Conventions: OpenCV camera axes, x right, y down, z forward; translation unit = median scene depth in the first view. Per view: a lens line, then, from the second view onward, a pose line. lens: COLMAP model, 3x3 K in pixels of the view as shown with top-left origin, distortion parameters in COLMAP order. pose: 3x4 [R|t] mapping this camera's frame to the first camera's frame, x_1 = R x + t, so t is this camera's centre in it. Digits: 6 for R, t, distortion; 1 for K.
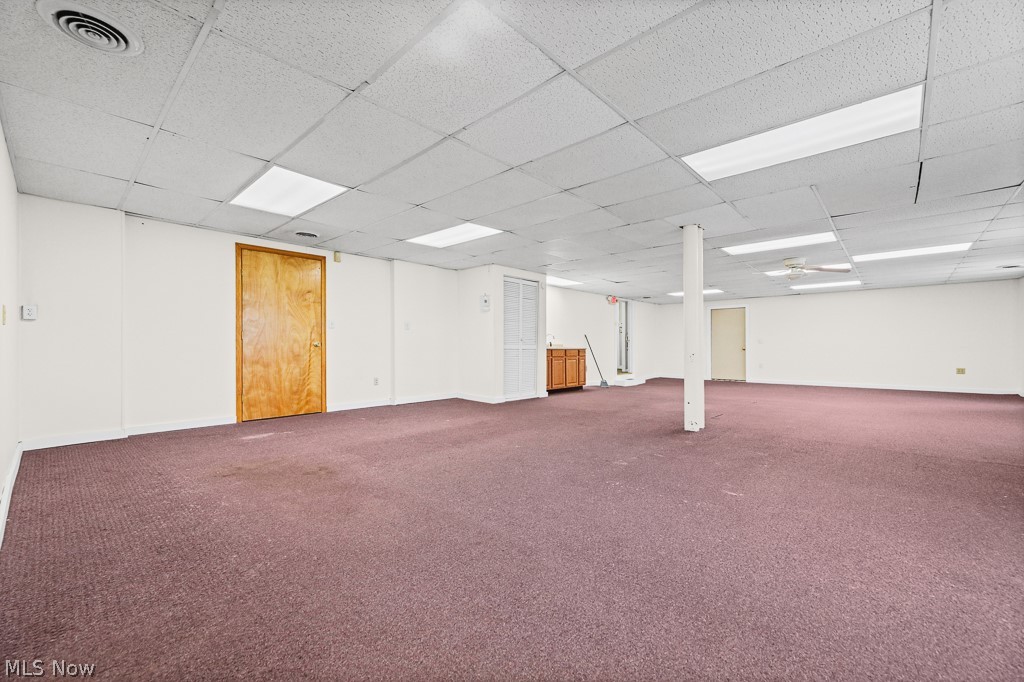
lens RADIAL K [[416.7, 0, 510.2], [0, 416.7, 347.4], [0, 0, 1]] dist [0.008687, 0.000068]
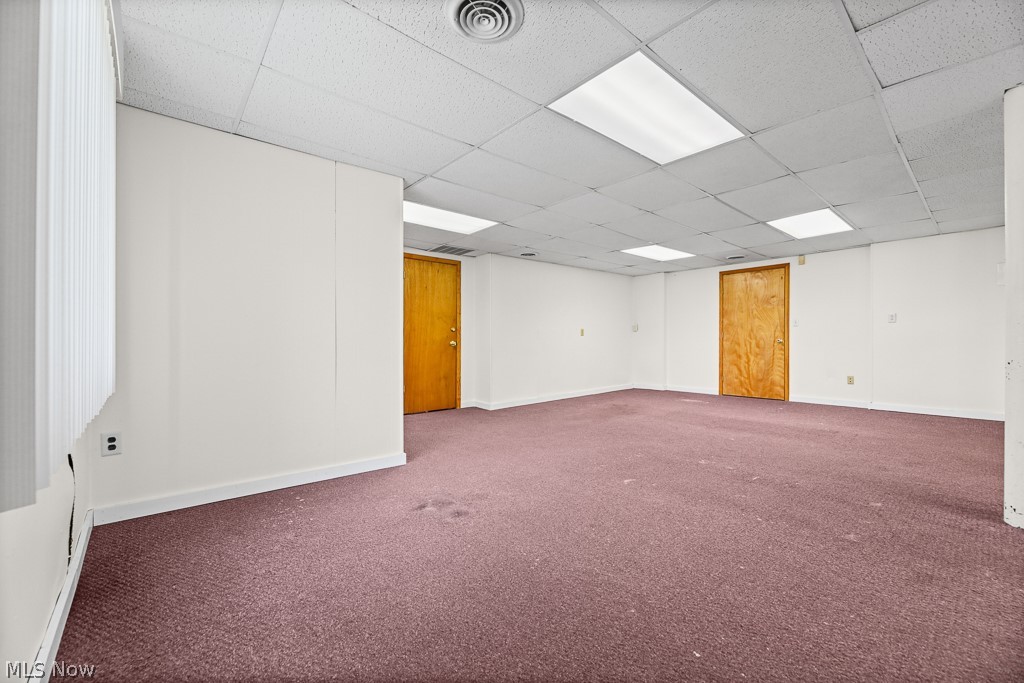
lens RADIAL K [[416.7, 0, 508.9], [0, 416.7, 339.8], [0, 0, 1]] dist [0.008687, 0.000068]
pose [[-0.113561, -0.001495, -0.993530, 0.801451], [-0.004418, 0.999990, -0.001000, -0.006369], [0.993521, 0.004276, -0.113566, 0.397975]]
